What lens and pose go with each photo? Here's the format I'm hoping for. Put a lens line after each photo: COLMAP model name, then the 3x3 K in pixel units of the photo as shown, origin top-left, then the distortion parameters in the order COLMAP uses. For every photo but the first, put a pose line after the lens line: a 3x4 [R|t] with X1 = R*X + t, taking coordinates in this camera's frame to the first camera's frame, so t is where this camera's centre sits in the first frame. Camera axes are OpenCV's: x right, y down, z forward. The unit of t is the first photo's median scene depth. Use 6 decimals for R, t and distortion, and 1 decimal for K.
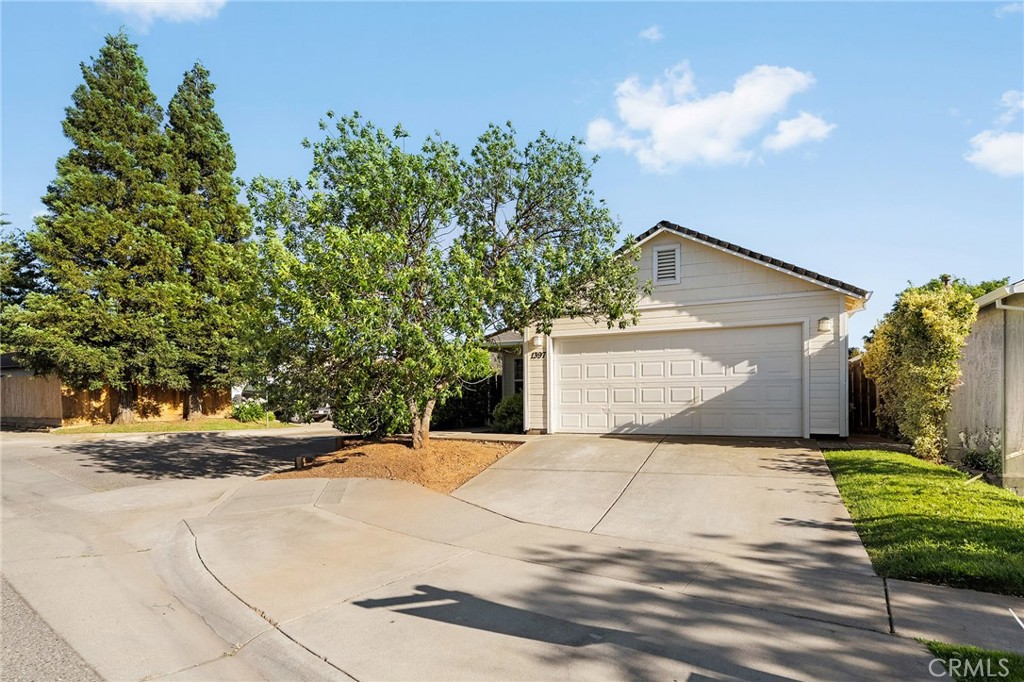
lens RADIAL K [[526.4, 0, 512.0], [0, 526.4, 341.0], [0, 0, 1]] dist [-0.001250, 0.000117]
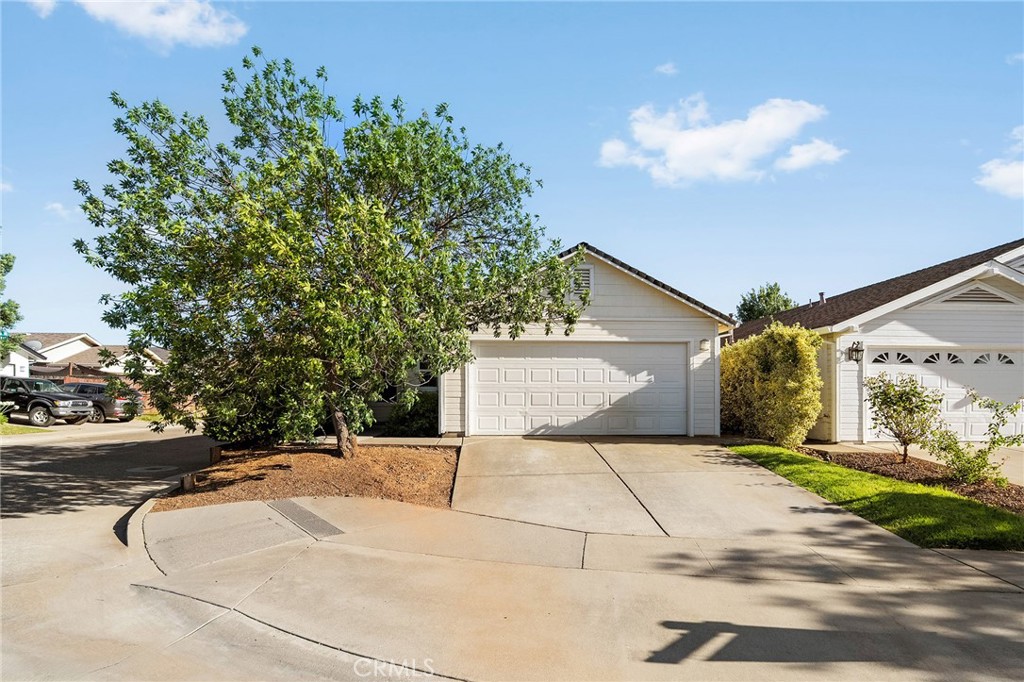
lens RADIAL K [[490.3, 0, 512.0], [0, 490.3, 341.0], [0, 0, 1]] dist [-0.001186, -0.000857]
pose [[0.894992, 0.060968, 0.441896, -0.324197], [-0.059901, 0.998070, -0.016382, 0.006065], [-0.442042, -0.011808, 0.896917, 0.150357]]
